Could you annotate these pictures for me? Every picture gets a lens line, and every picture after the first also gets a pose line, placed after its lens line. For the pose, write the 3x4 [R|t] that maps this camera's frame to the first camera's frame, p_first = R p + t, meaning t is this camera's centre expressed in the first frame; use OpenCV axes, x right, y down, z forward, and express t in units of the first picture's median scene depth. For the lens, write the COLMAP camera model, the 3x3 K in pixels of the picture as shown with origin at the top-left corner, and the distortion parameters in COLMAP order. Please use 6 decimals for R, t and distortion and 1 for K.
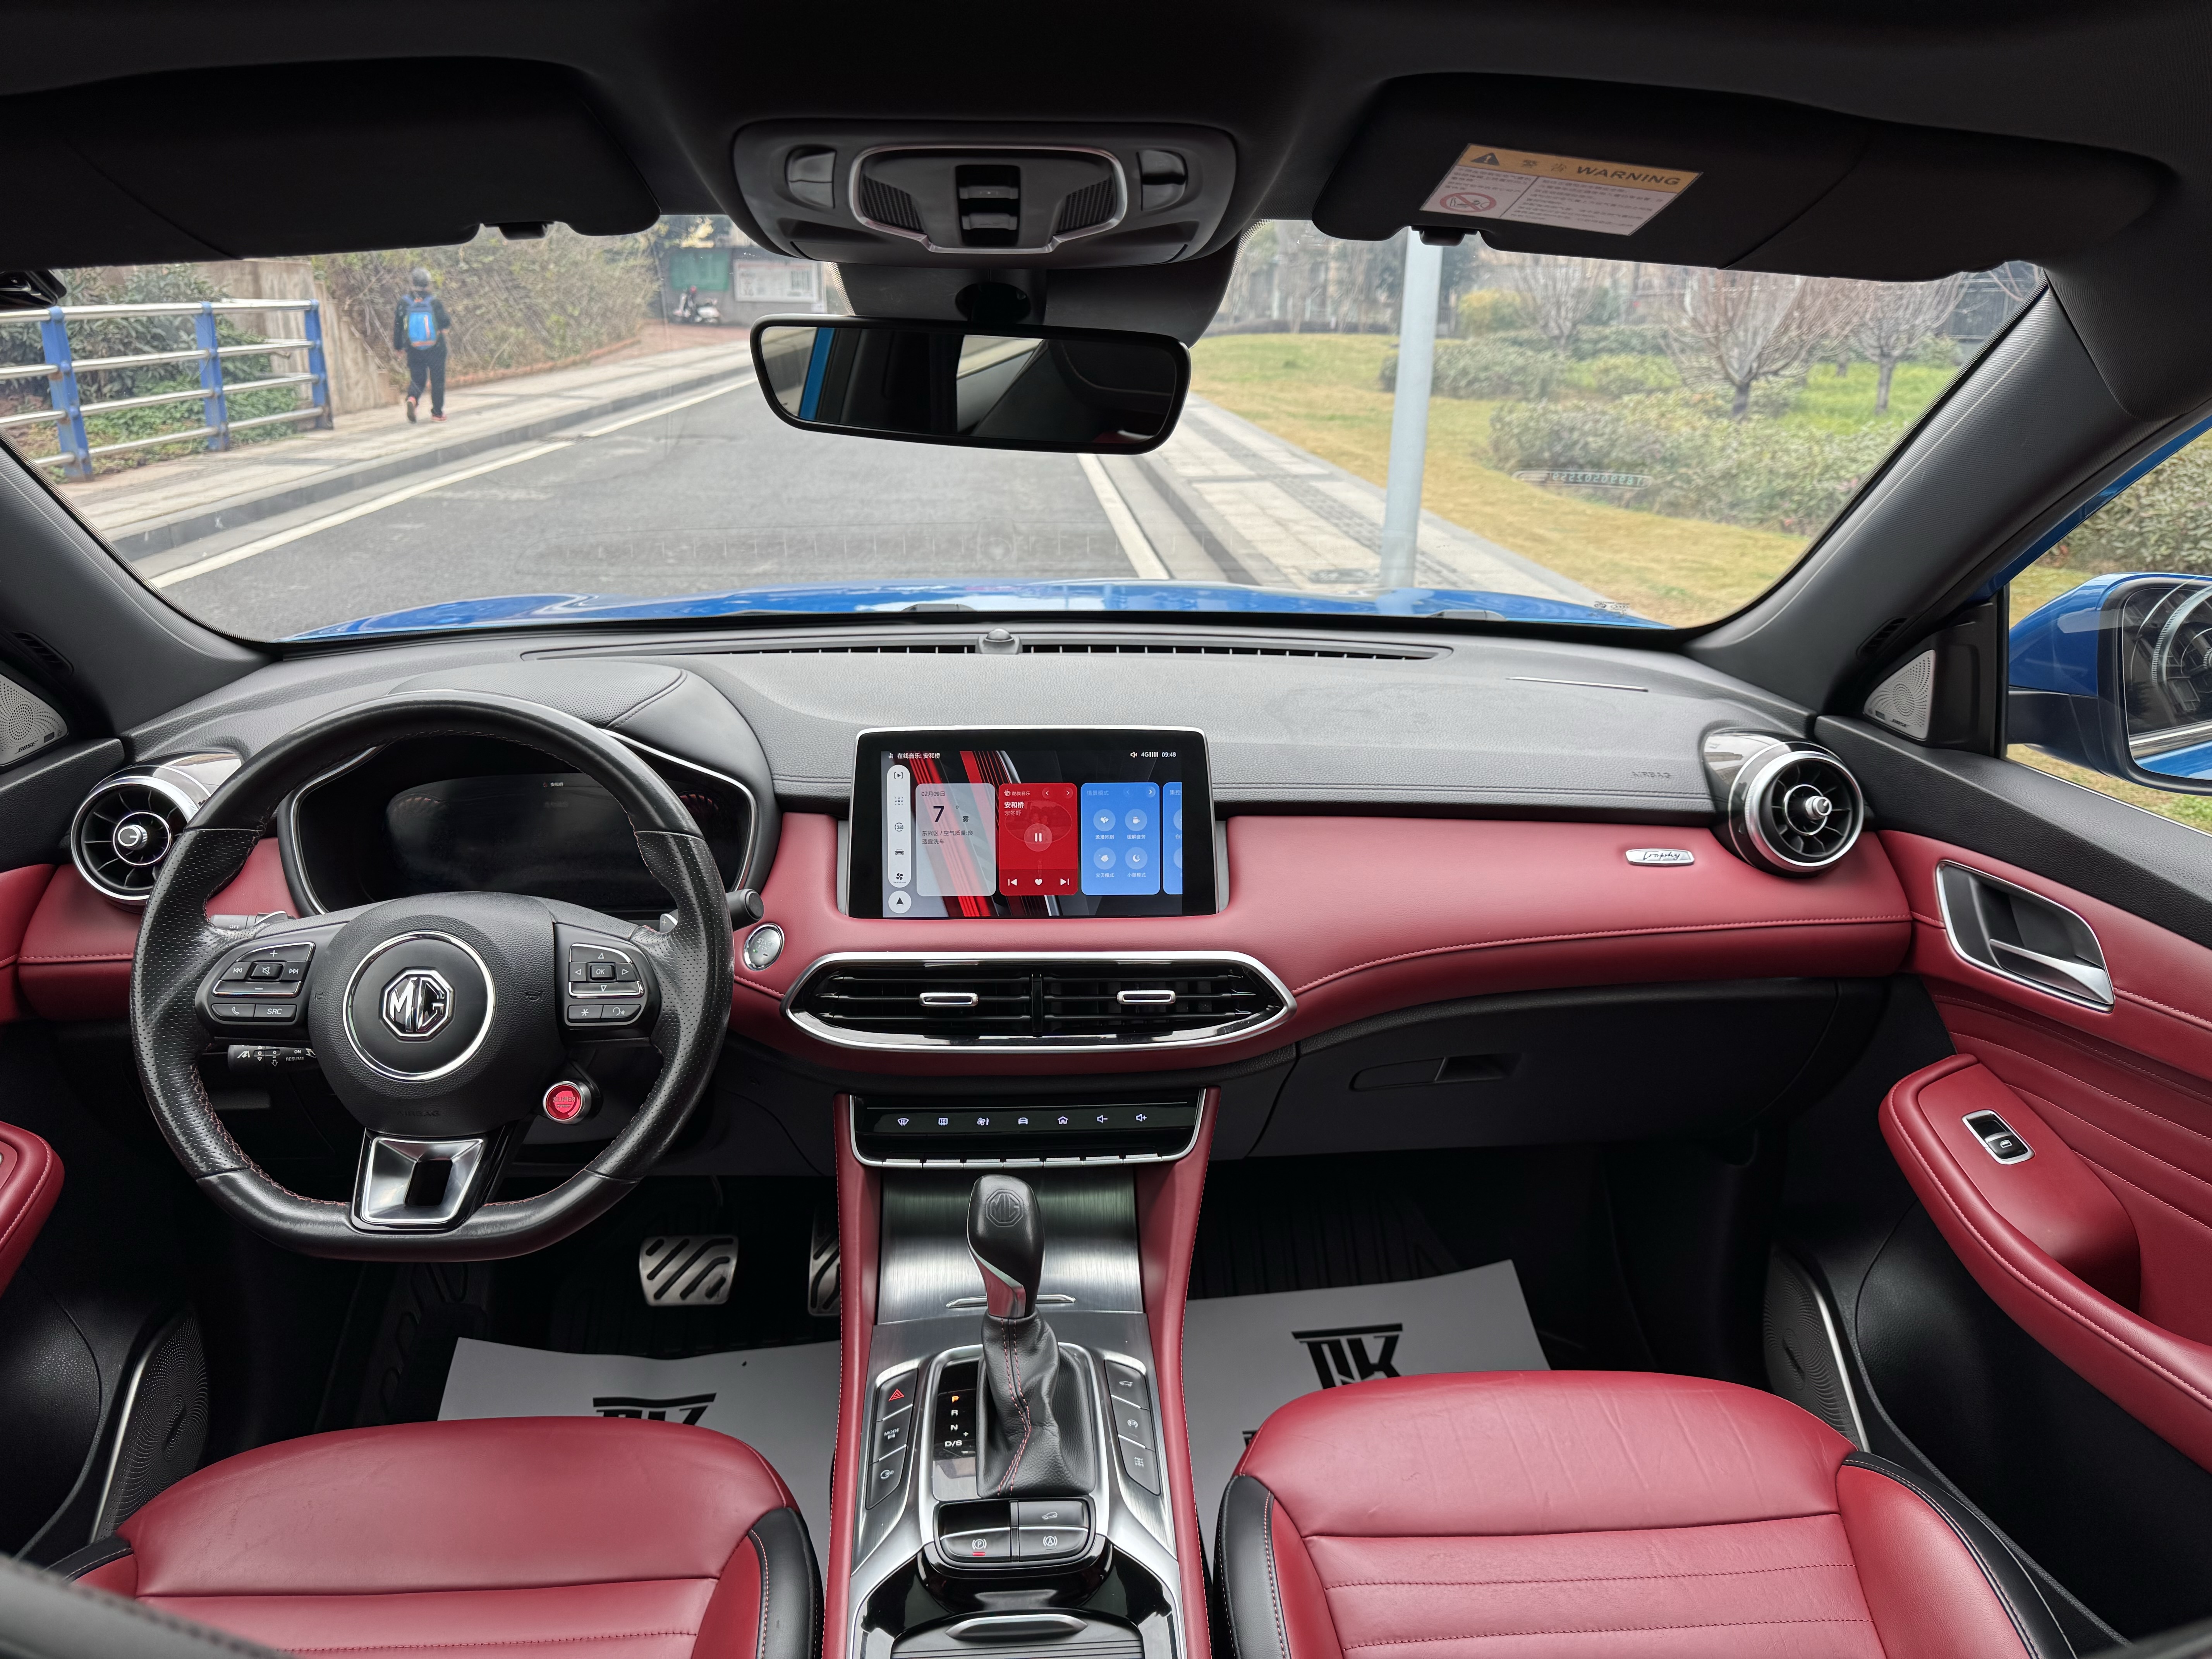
lens RADIAL K [[1536.6, 0, 1114.1], [0, 1536.6, 823.5], [0, 0, 1]] dist [0.098669, -0.158393]
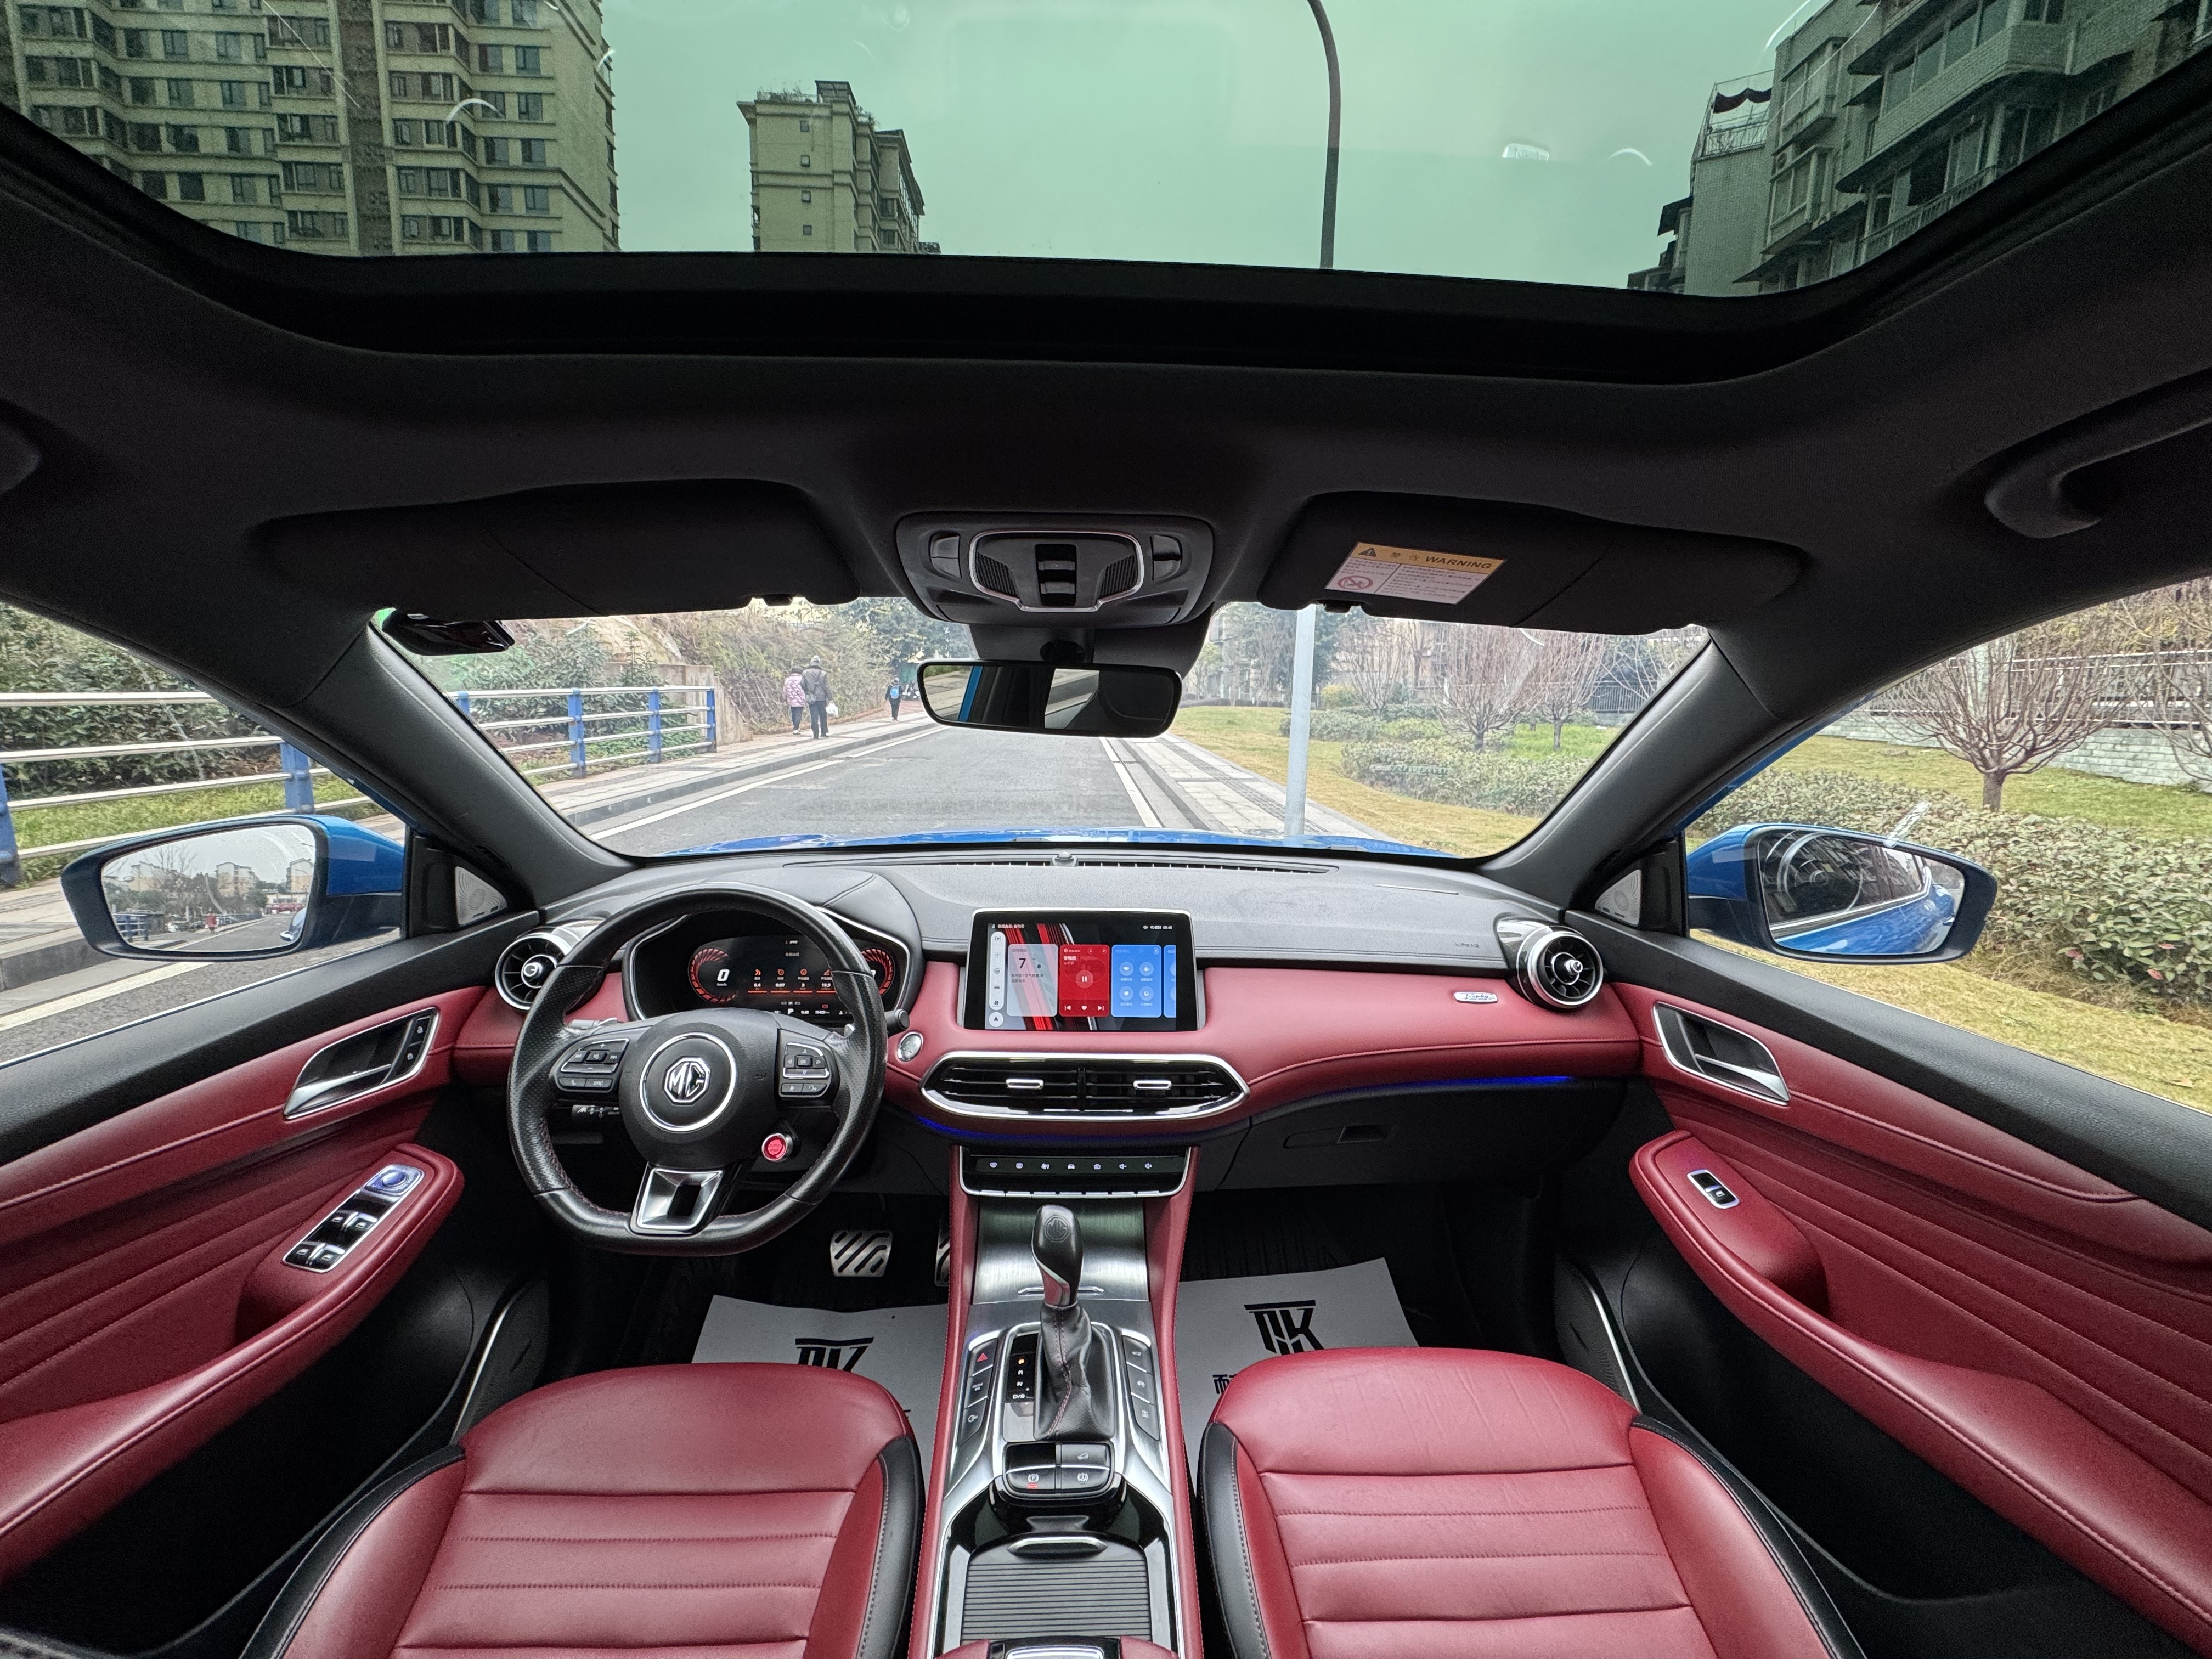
lens RADIAL K [[861.7, 0, 1106.0], [0, 861.7, 829.5], [0, 0, 1]] dist [-0.005683, 0.000630]
pose [[0.999428, 0.009253, -0.032537, 0.000350], [-0.014459, 0.986418, -0.163619, 0.001897], [0.030582, 0.163995, 0.985987, 0.099597]]
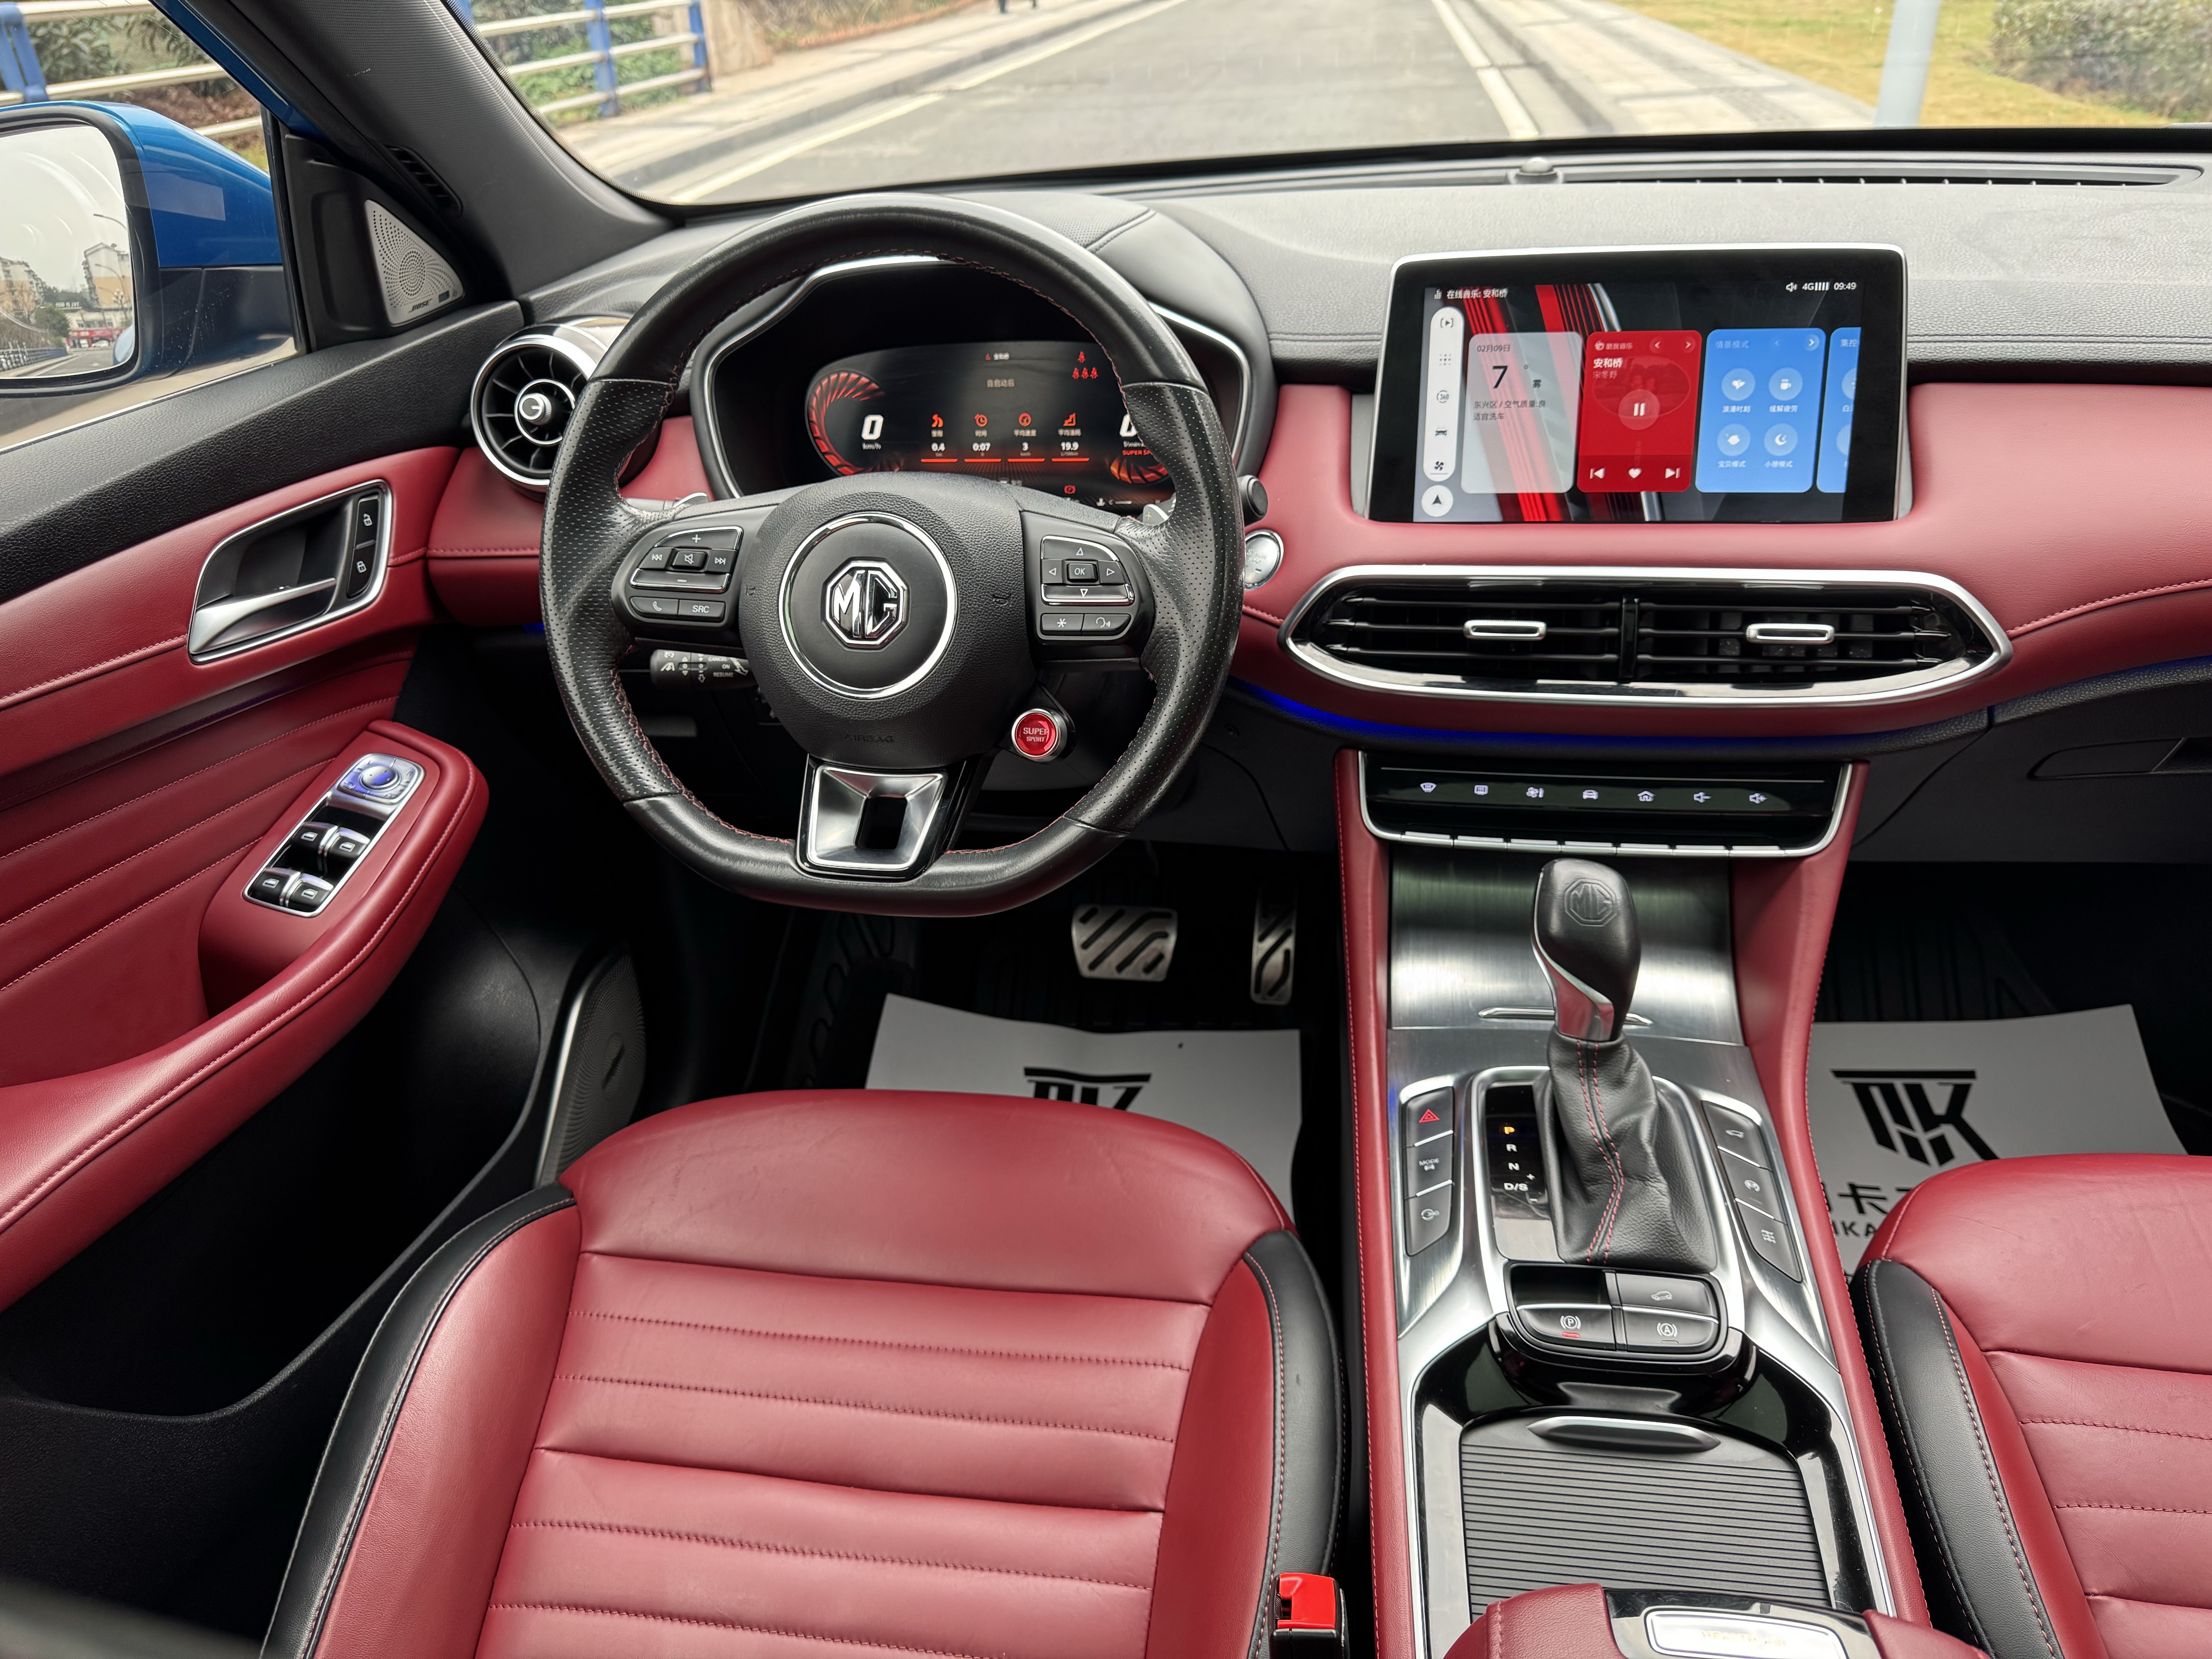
lens RADIAL K [[1543.5, 0, 1105.4], [0, 1543.5, 817.9], [0, 0, 1]] dist [0.046432, -0.072045]
pose [[0.973725, 0.053301, -0.221401, -0.121747], [-0.009900, 0.981212, 0.192681, 0.058911], [0.227511, -0.185426, 0.955958, 0.209618]]
